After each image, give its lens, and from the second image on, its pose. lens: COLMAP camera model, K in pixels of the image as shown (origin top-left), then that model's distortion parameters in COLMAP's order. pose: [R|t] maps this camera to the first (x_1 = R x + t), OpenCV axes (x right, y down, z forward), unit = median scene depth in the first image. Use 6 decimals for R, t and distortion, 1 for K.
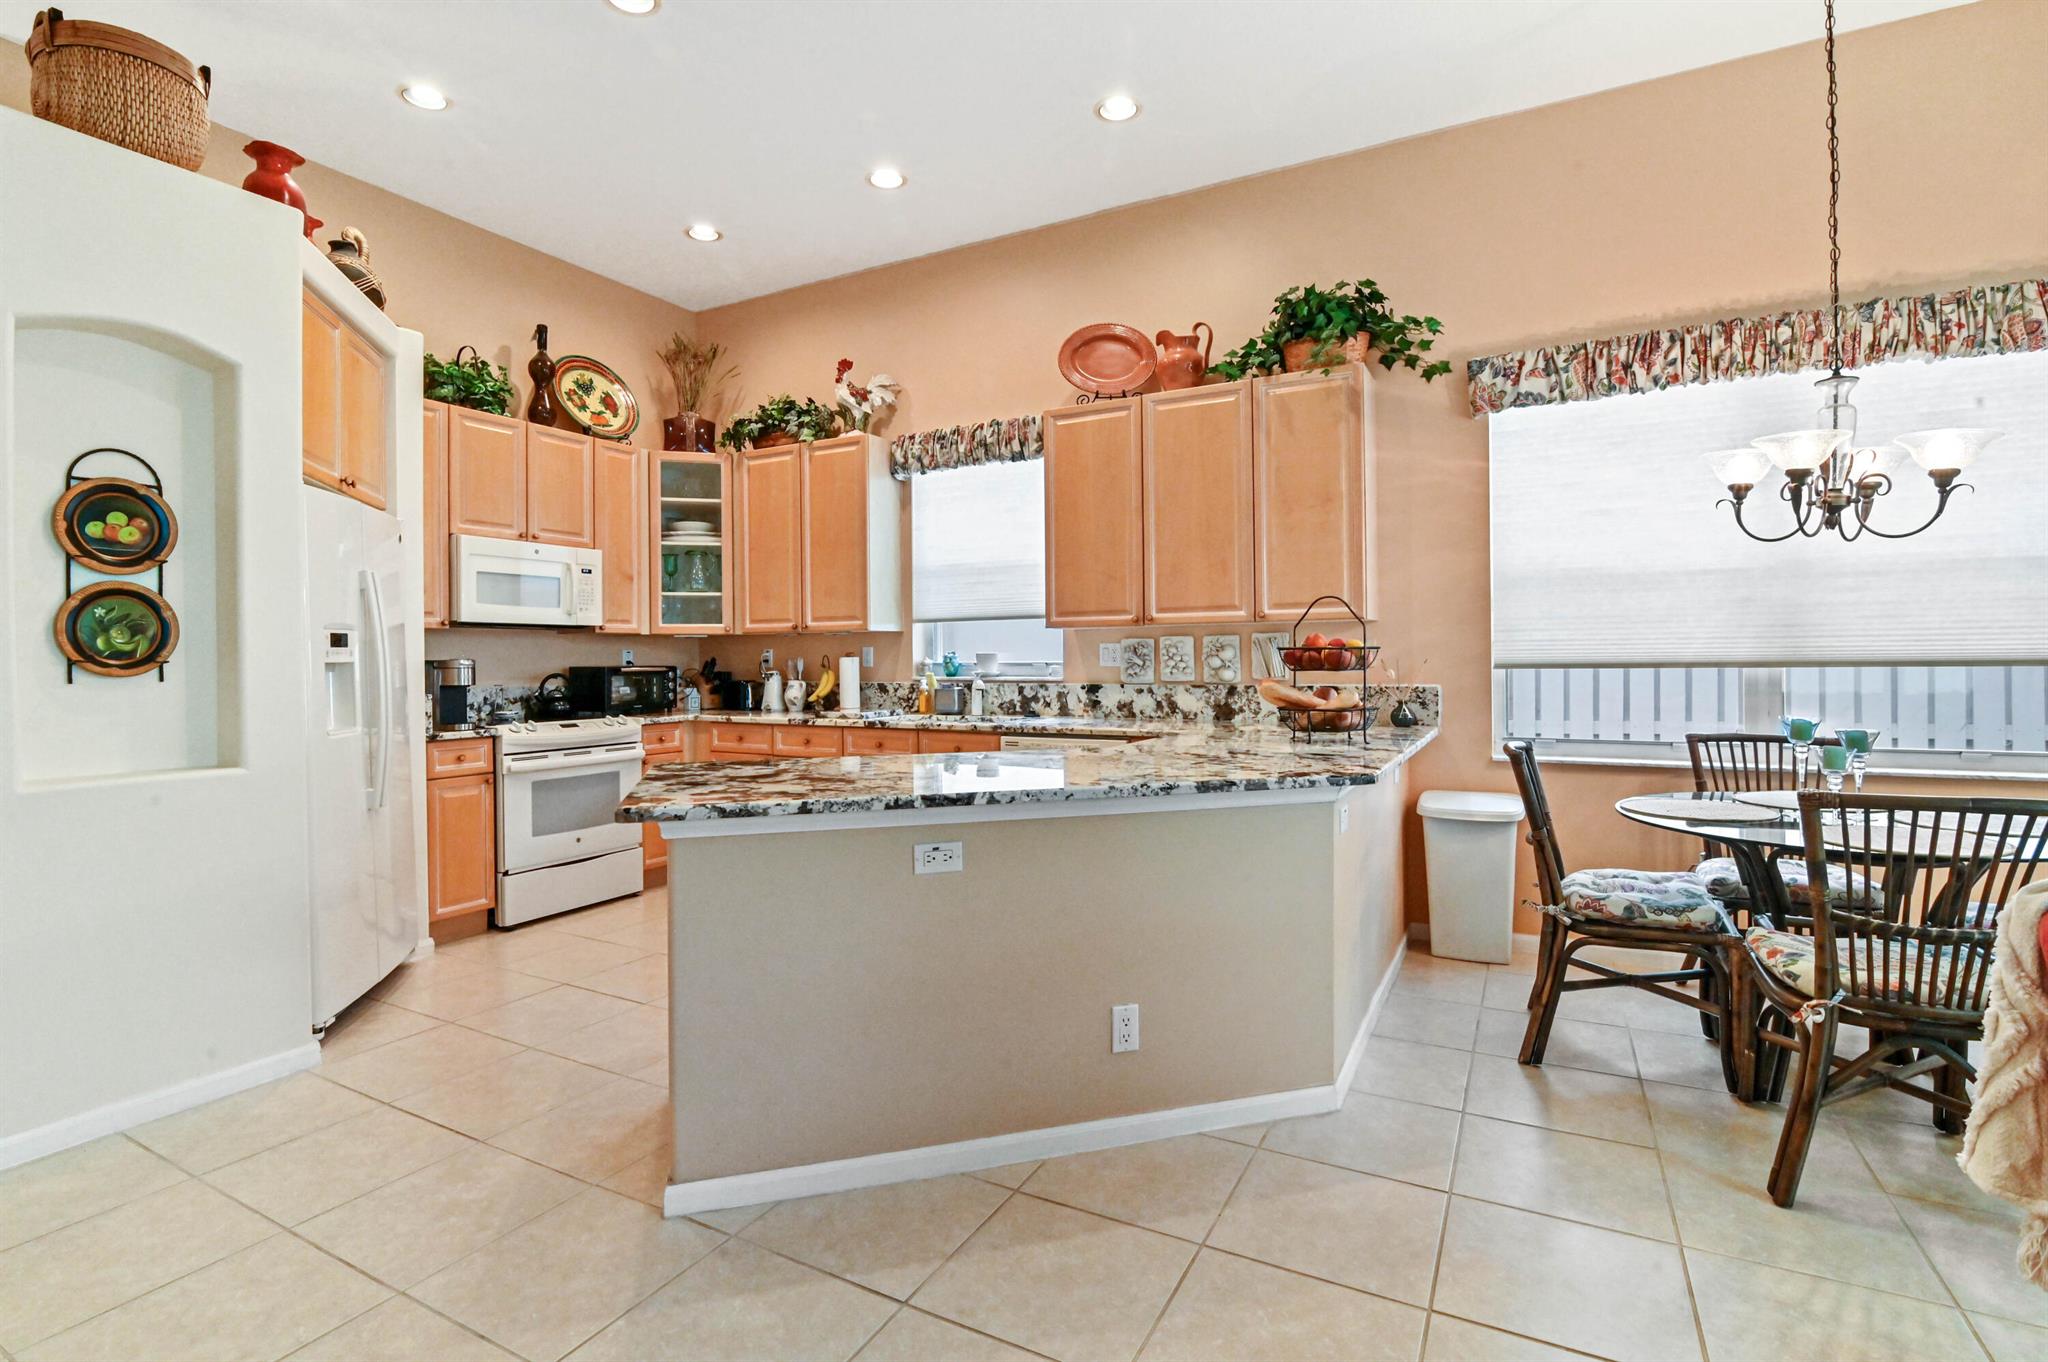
lens RADIAL K [[954.7, 0, 1013.4], [0, 954.7, 660.9], [0, 0, 1]] dist [-0.020057, 0.001419]
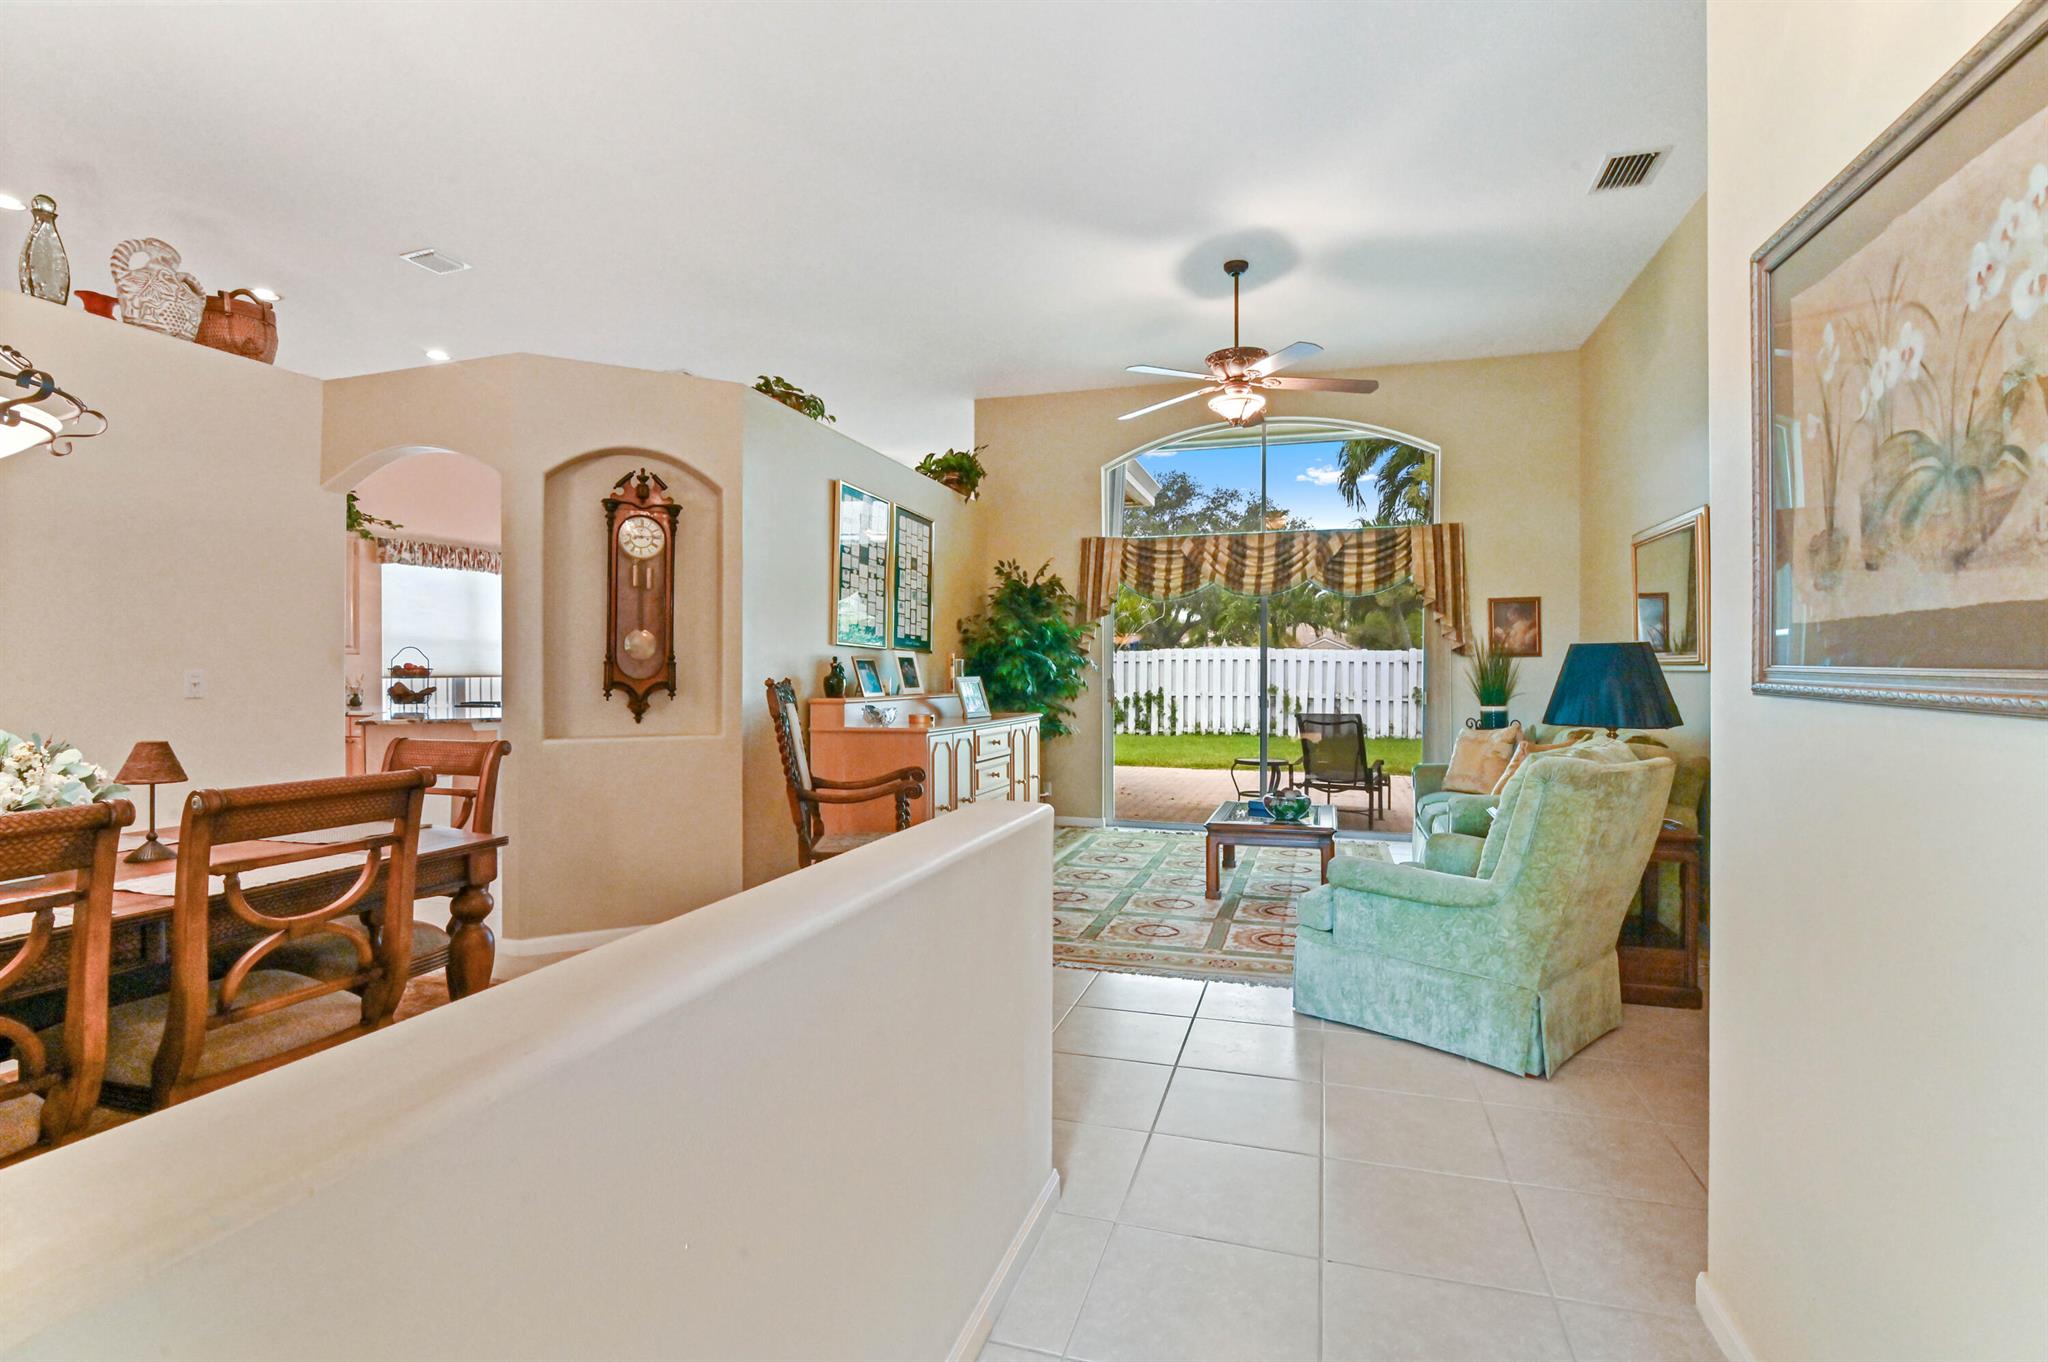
lens RADIAL K [[954.7, 0, 1037.3], [0, 954.7, 681.0], [0, 0, 1]] dist [-0.020057, 0.001419]
pose [[-0.195146, -0.002233, 0.980772, -1.577098], [0.002783, 0.999992, 0.002830, 0.010429], [-0.980770, 0.003281, -0.195138, -0.048471]]
